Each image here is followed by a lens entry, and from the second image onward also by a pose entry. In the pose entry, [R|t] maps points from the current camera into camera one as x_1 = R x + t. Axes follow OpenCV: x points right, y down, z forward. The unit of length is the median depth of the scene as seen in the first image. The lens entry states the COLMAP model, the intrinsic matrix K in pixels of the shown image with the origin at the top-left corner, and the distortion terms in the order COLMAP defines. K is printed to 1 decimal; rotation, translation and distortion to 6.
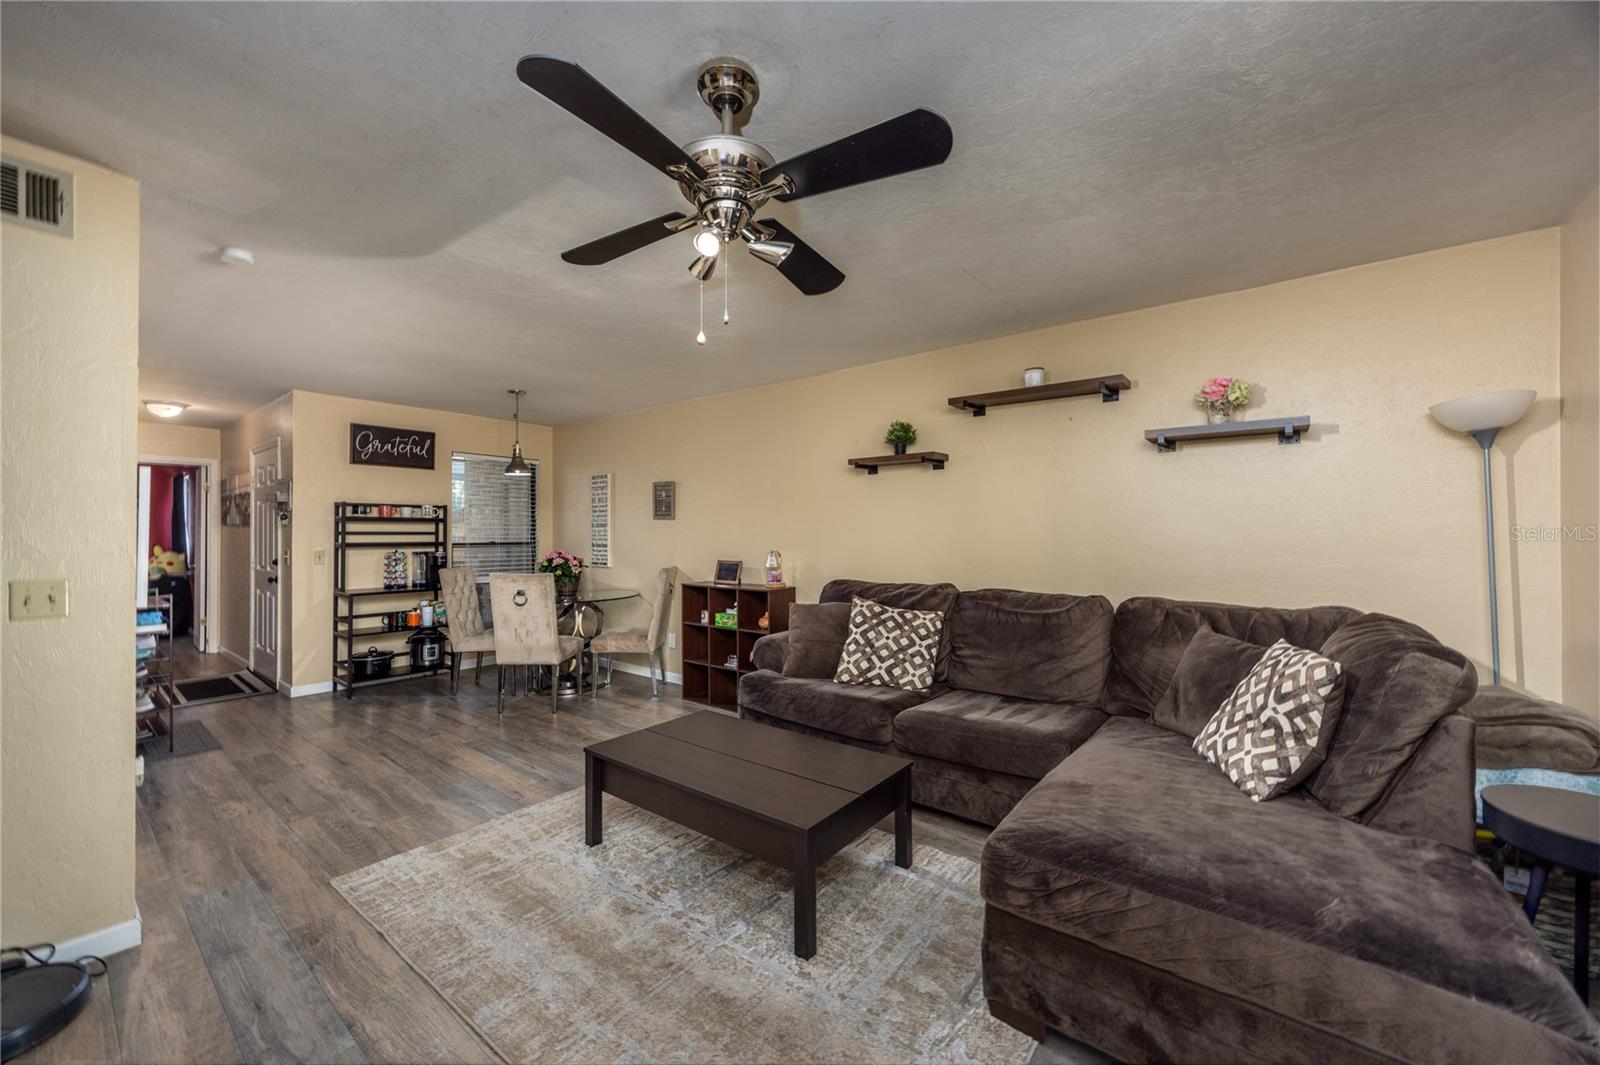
lens RADIAL K [[615.1, 0, 782.2], [0, 615.1, 525.5], [0, 0, 1]] dist [-0.000247, -0.000010]
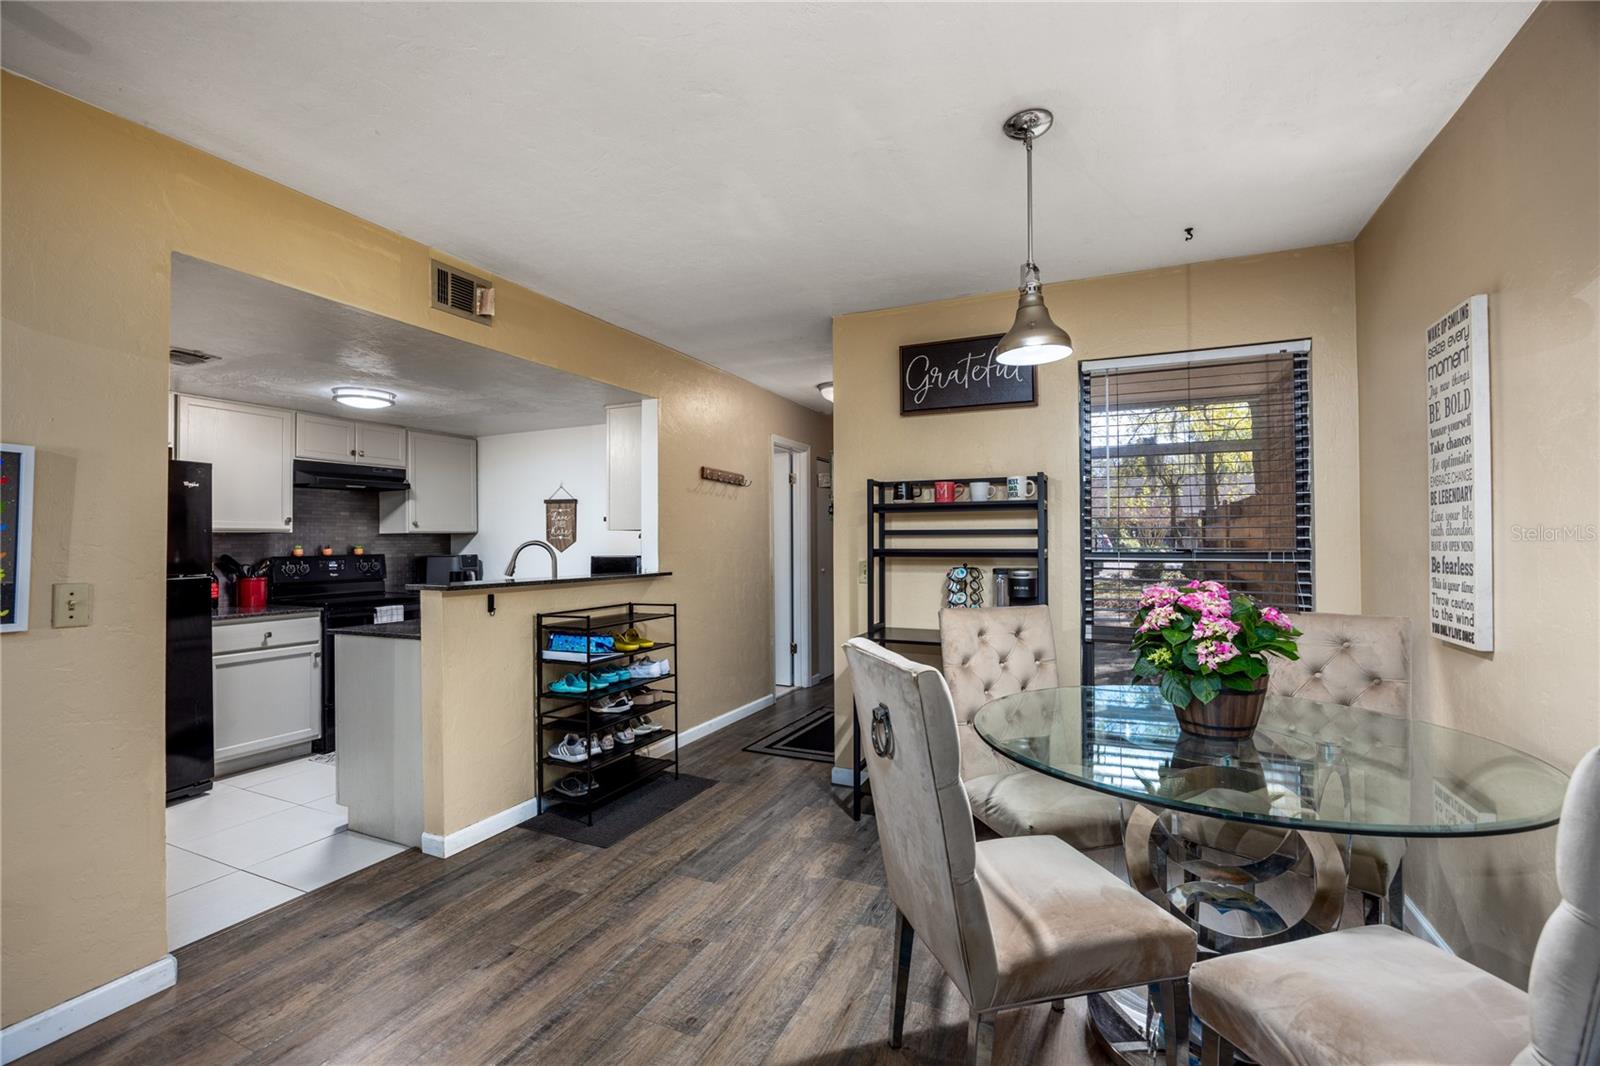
lens RADIAL K [[690.2, 0, 797.1], [0, 690.2, 532.5], [0, 0, 1]] dist [-0.014324, 0.000232]
pose [[0.247768, -0.014294, -0.968714, -0.124023], [0.016968, 0.999802, -0.010413, 0.025853], [0.968671, -0.013857, 0.247961, 1.103685]]
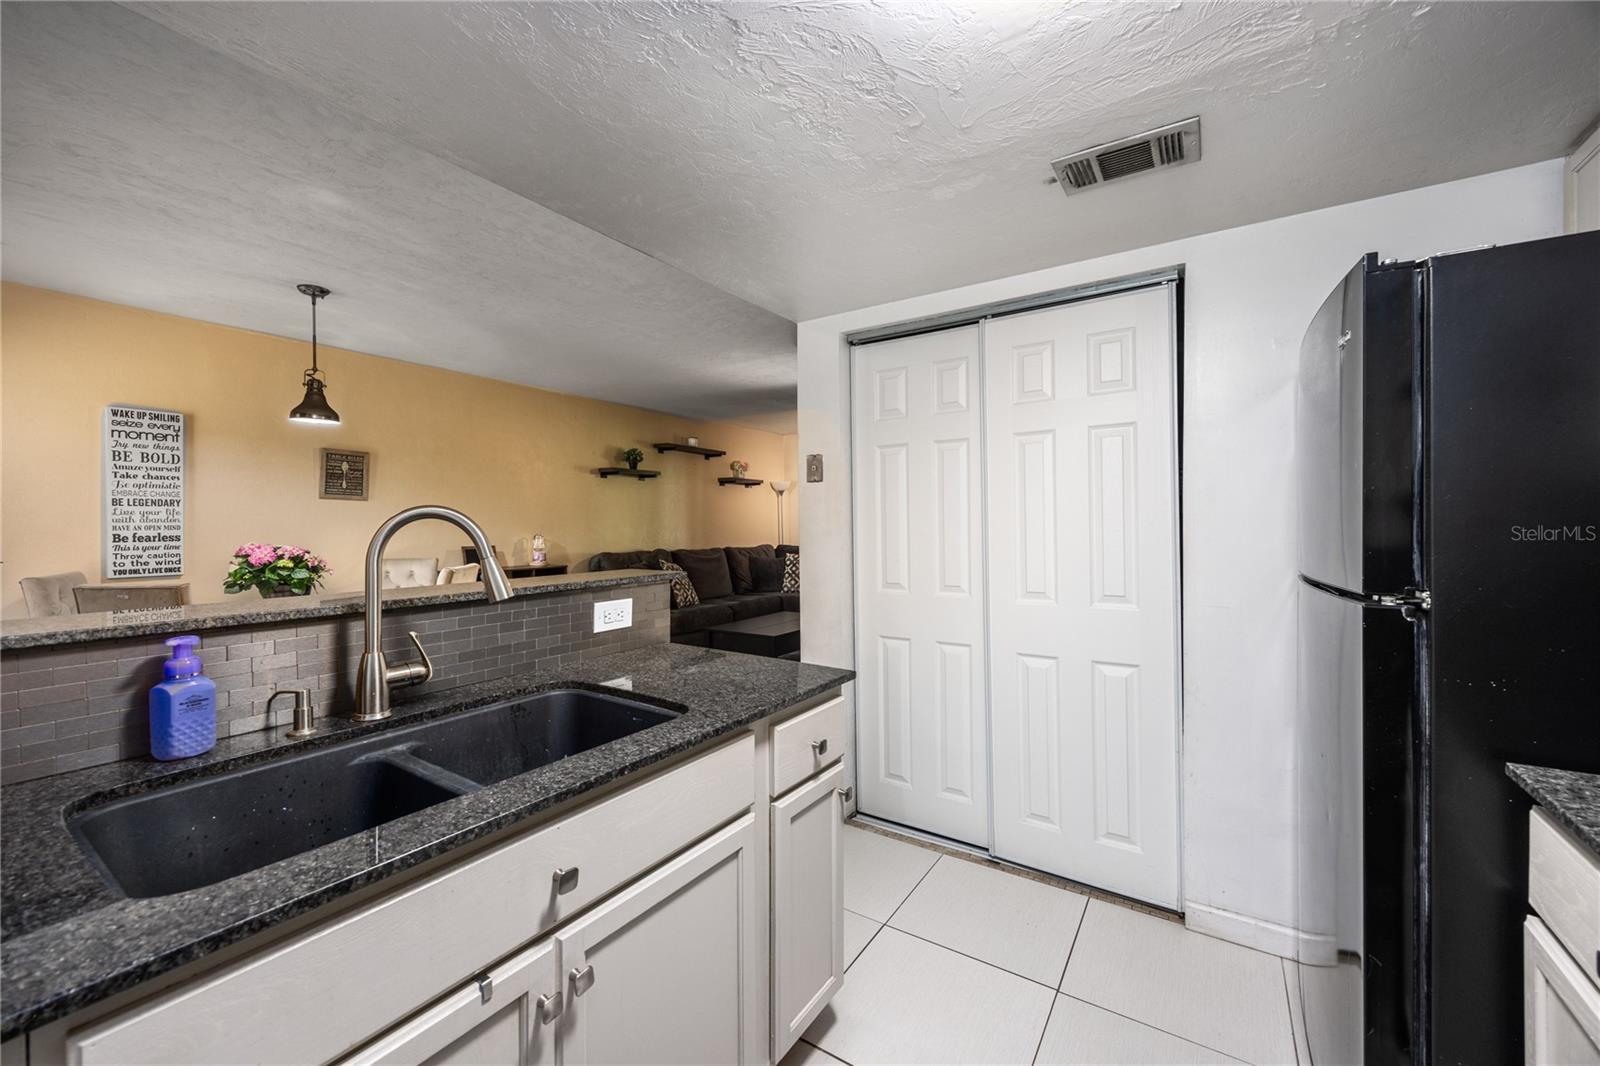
lens RADIAL K [[615.1, 0, 772.9], [0, 615.1, 529.9], [0, 0, 1]] dist [-0.000247, -0.000010]
pose [[-0.052160, -0.004843, 0.998627, -1.528819], [-0.005624, 0.999974, 0.004556, 0.033120], [-0.998623, -0.005378, -0.052186, 0.806531]]
